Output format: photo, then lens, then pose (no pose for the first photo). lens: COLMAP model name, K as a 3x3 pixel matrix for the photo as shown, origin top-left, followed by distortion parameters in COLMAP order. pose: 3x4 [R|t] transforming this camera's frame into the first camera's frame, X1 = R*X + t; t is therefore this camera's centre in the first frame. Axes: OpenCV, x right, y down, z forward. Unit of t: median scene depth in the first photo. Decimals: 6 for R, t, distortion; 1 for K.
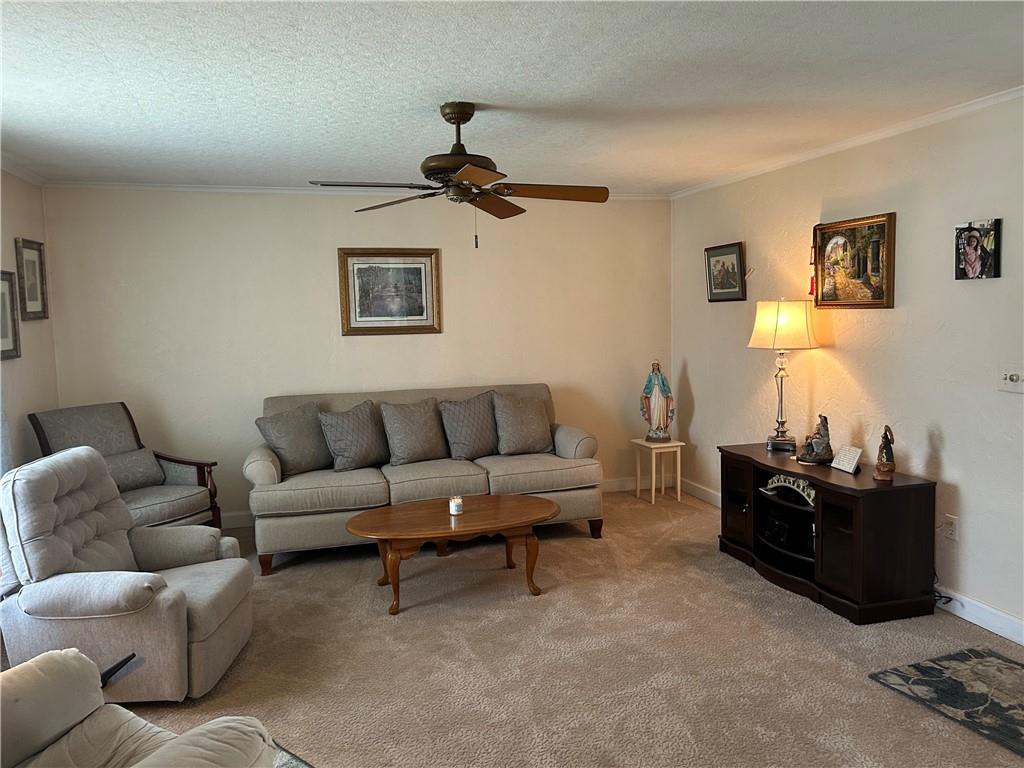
lens RADIAL K [[781.5, 0, 514.3], [0, 781.5, 376.5], [0, 0, 1]] dist [0.056846, -0.076137]
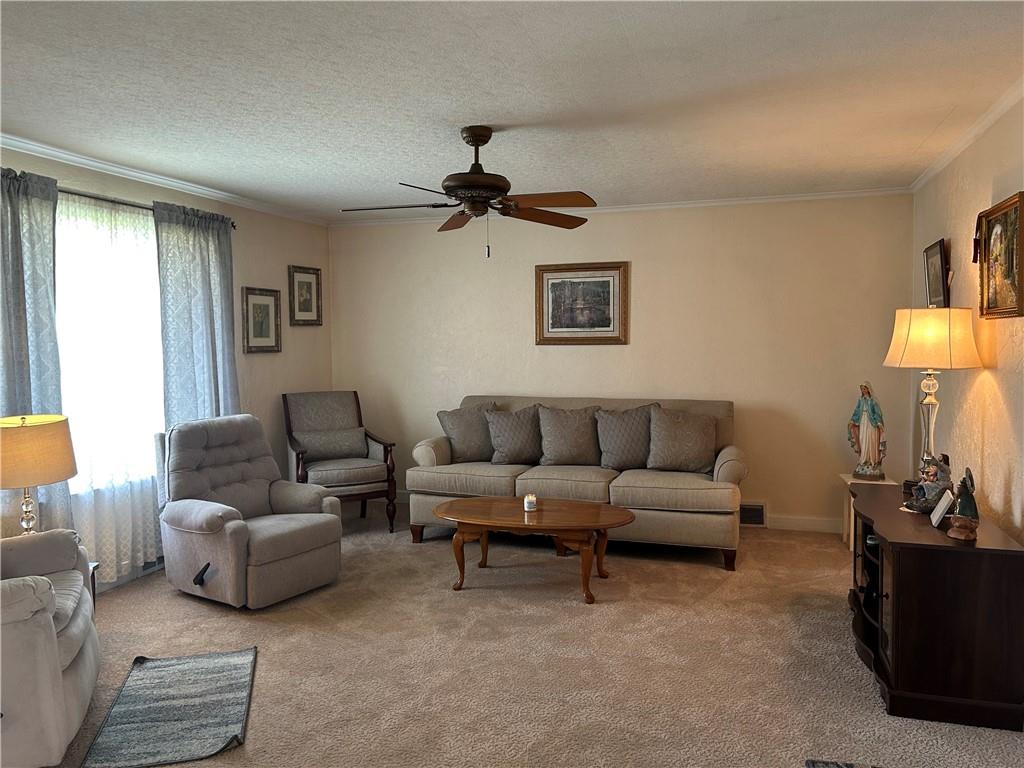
lens RADIAL K [[781.5, 0, 508.1], [0, 781.5, 377.0], [0, 0, 1]] dist [0.056846, -0.076137]
pose [[0.825928, 0.045163, -0.561964, 0.439365], [-0.061834, 0.998029, -0.010671, 0.008342], [0.560375, 0.043562, 0.827093, 0.095735]]
